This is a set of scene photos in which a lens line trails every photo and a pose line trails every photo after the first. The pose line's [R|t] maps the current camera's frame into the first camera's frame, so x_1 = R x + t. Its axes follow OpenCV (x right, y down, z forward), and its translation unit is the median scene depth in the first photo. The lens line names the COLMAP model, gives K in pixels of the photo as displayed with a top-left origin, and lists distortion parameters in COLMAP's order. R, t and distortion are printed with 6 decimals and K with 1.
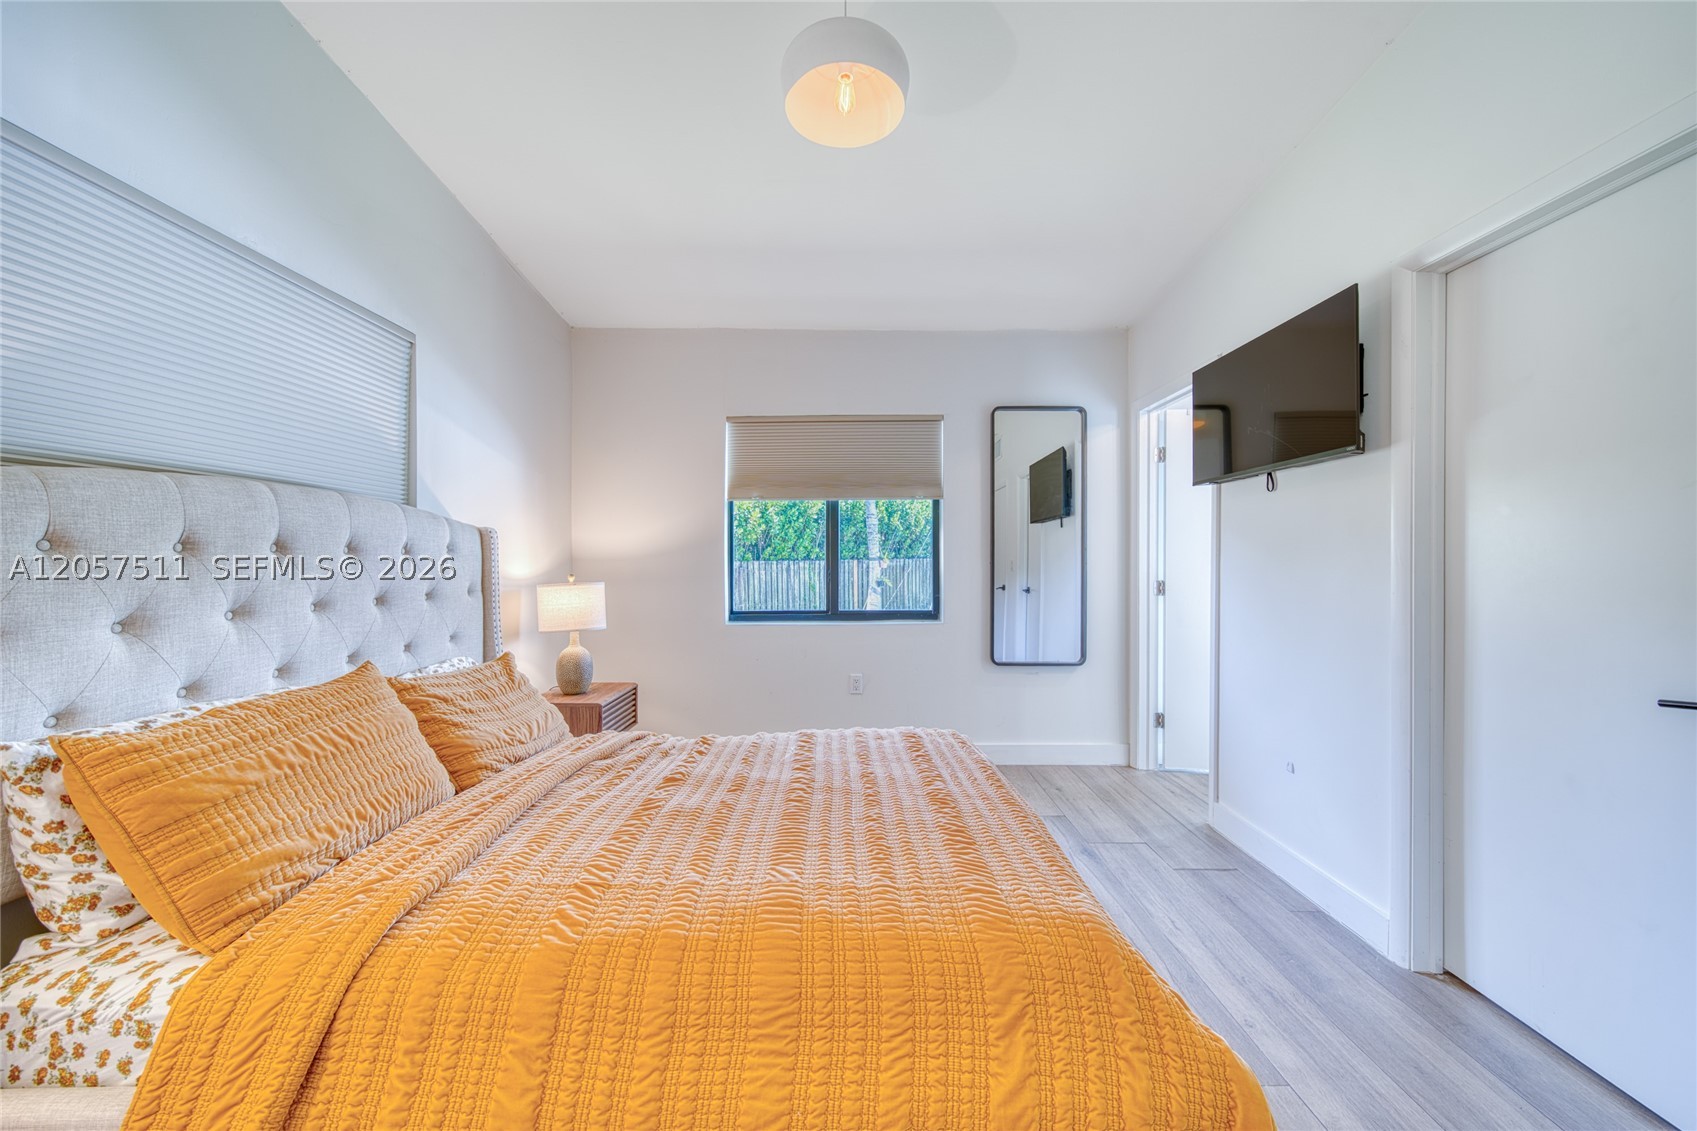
lens RADIAL K [[613.4, 0, 876.1], [0, 613.4, 559.0], [0, 0, 1]] dist [-0.000932, -0.000109]
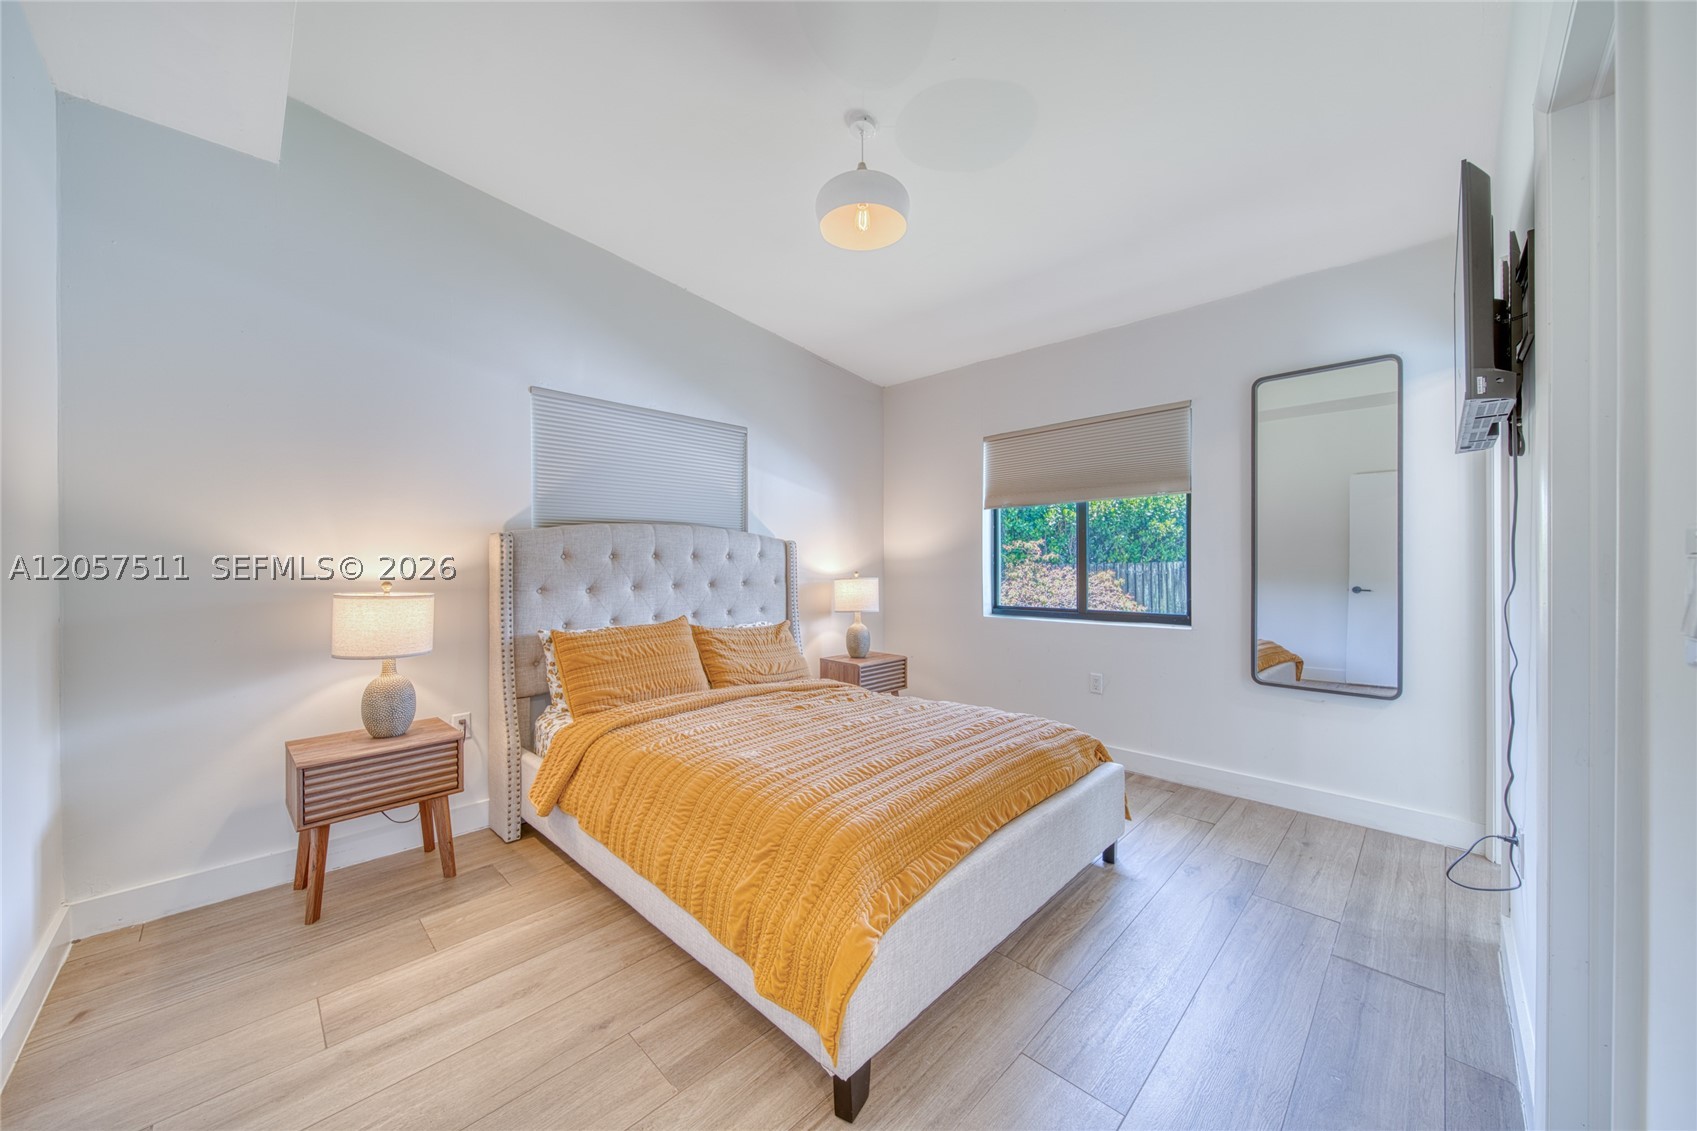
lens RADIAL K [[604.9, 0, 858.5], [0, 604.9, 556.7], [0, 0, 1]] dist [-0.001903, -0.000213]
pose [[0.716350, -0.007147, -0.697704, 0.587211], [0.004326, 0.999974, -0.005802, -0.001081], [0.697727, 0.001138, 0.716362, 0.023789]]
